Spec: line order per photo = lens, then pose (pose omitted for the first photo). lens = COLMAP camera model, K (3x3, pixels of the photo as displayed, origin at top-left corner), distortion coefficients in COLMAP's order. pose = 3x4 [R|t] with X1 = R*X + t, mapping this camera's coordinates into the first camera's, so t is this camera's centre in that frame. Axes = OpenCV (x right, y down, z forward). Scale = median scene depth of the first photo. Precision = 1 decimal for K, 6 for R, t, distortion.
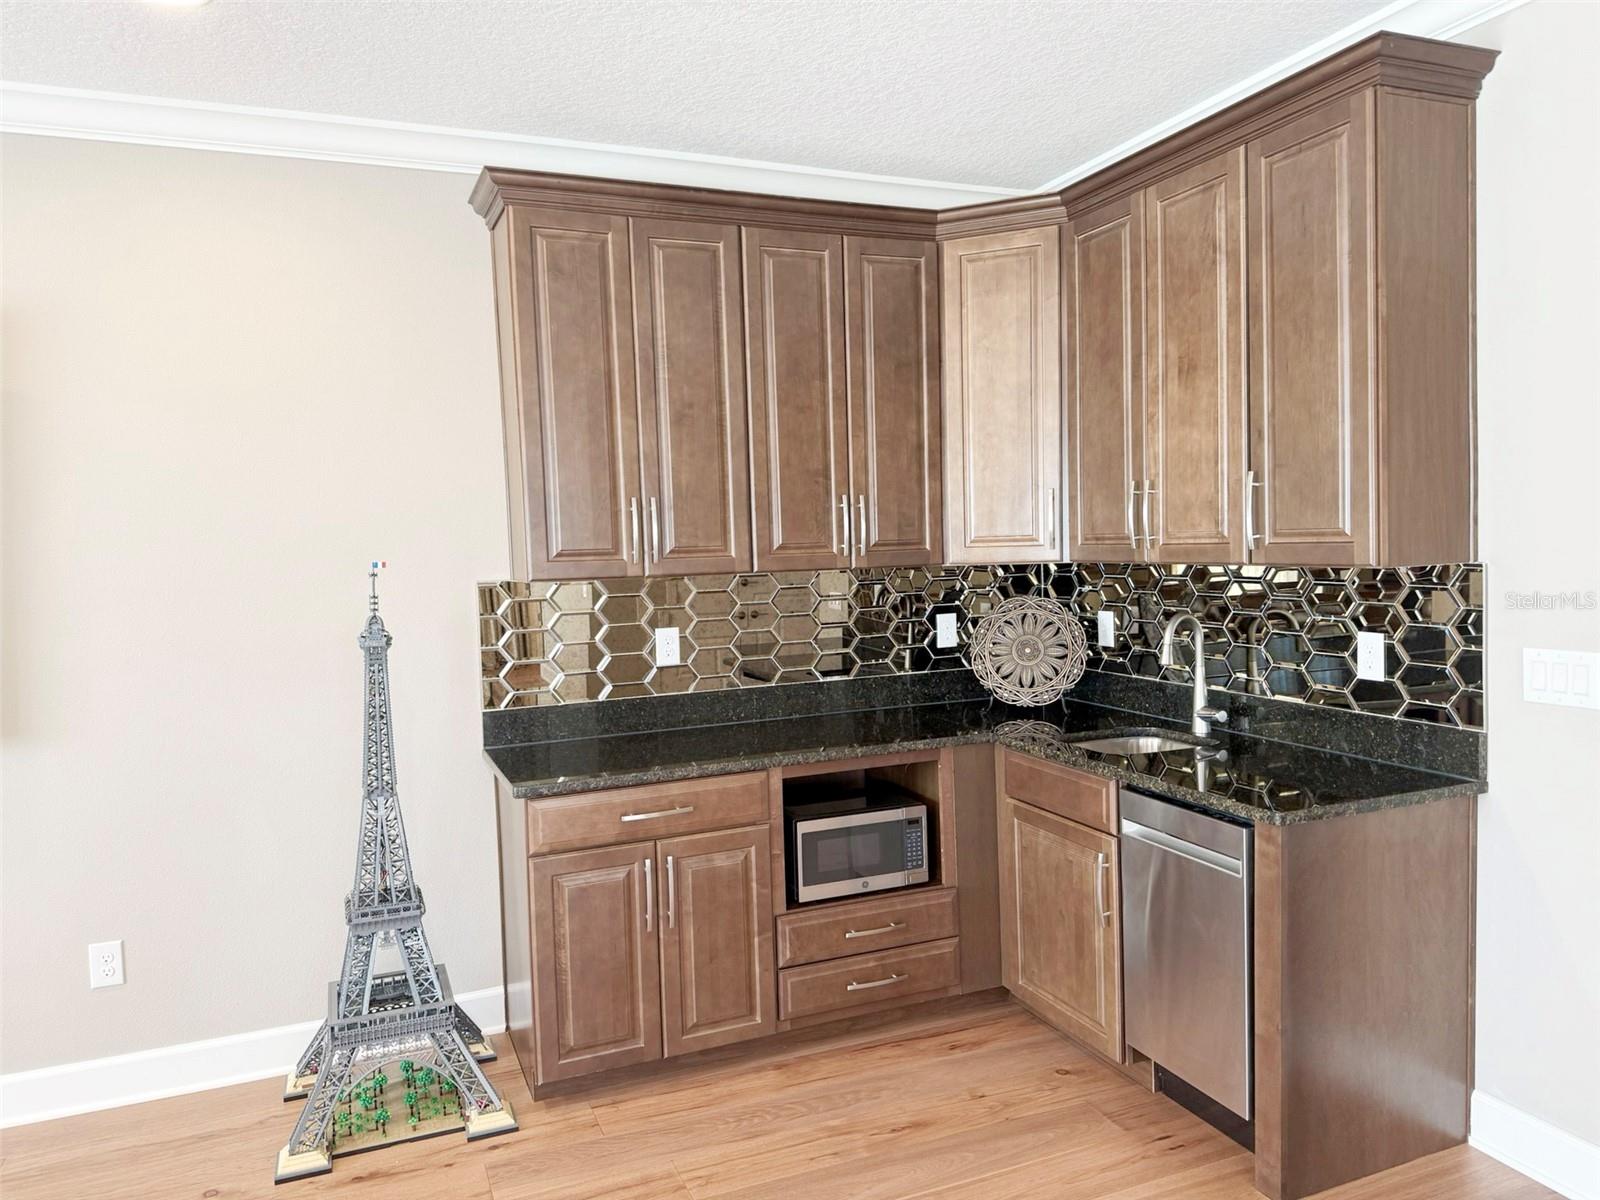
lens RADIAL K [[1116.5, 0, 800.0], [0, 1116.5, 600.0], [0, 0, 1]] dist [0.116949, -0.182651]
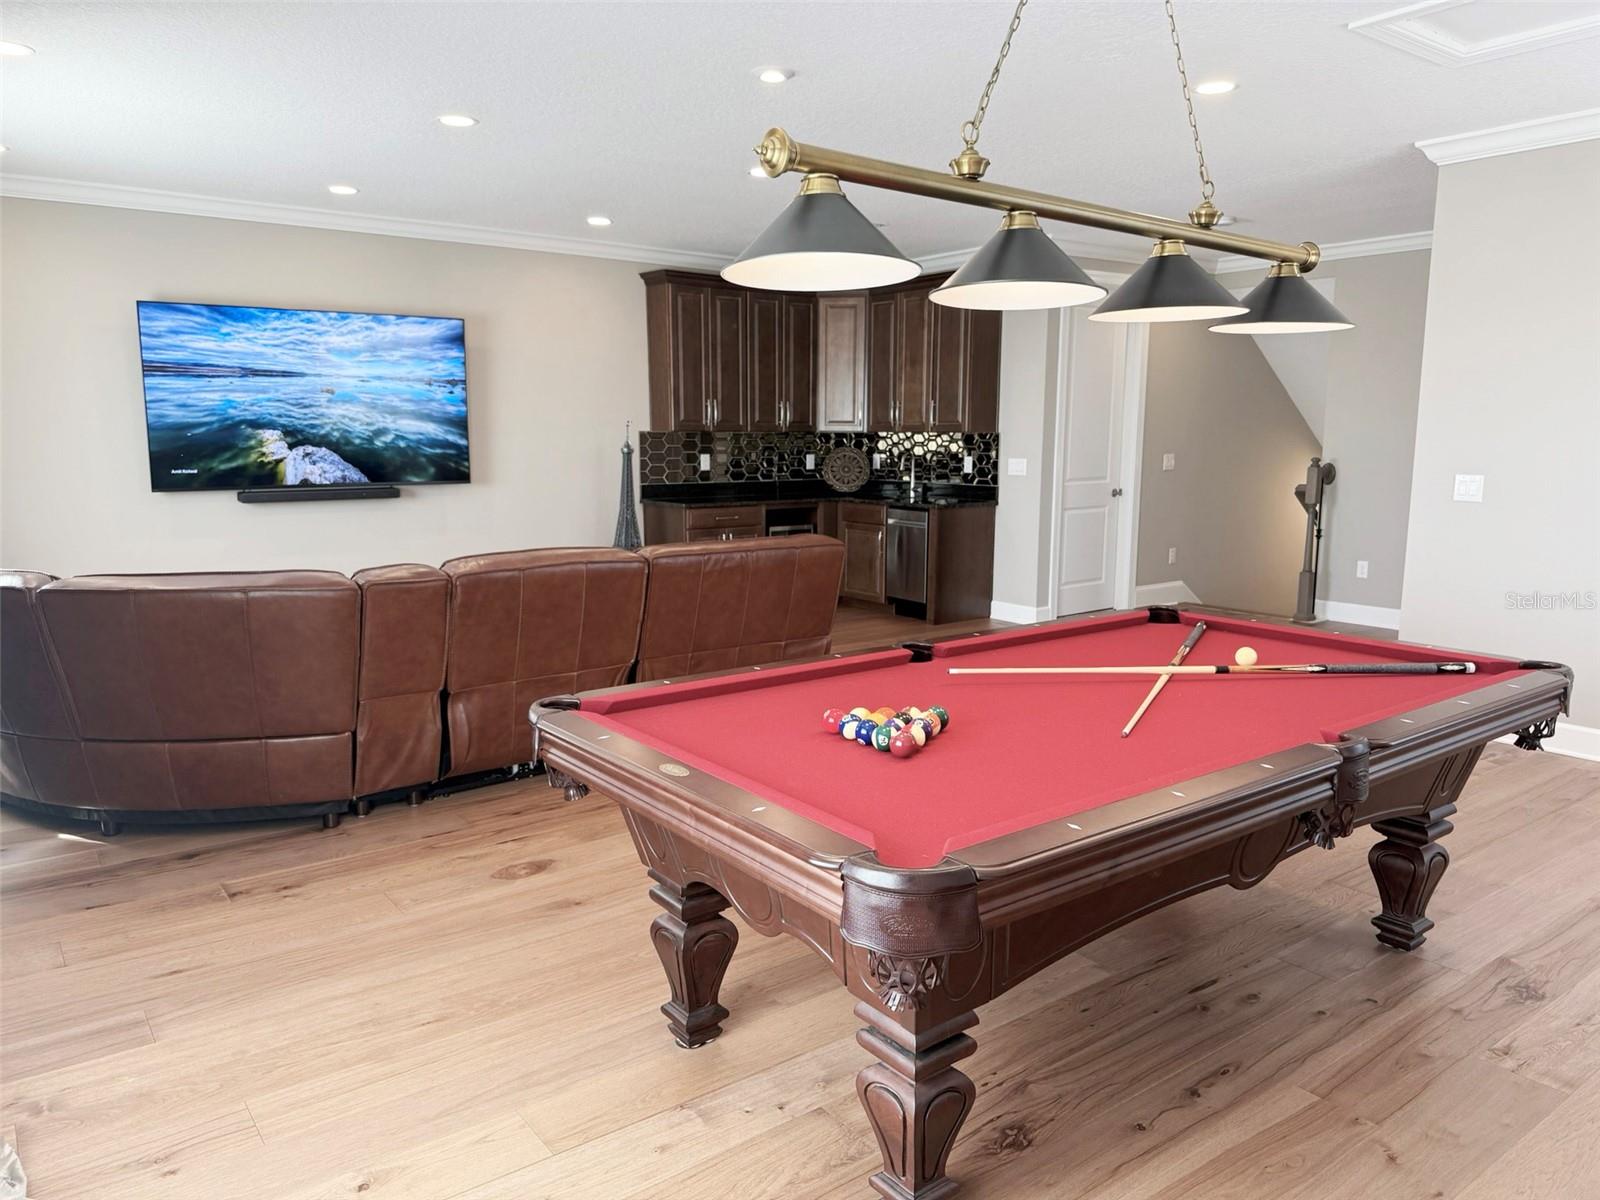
lens RADIAL K [[1116.5, 0, 800.0], [0, 1116.5, 600.0], [0, 0, 1]] dist [0.116949, -0.182651]
pose [[0.966452, -0.004879, 0.256800, -0.576462], [-0.018155, 0.996021, 0.087247, 0.131116], [-0.256204, -0.088982, 0.962518, -1.482376]]
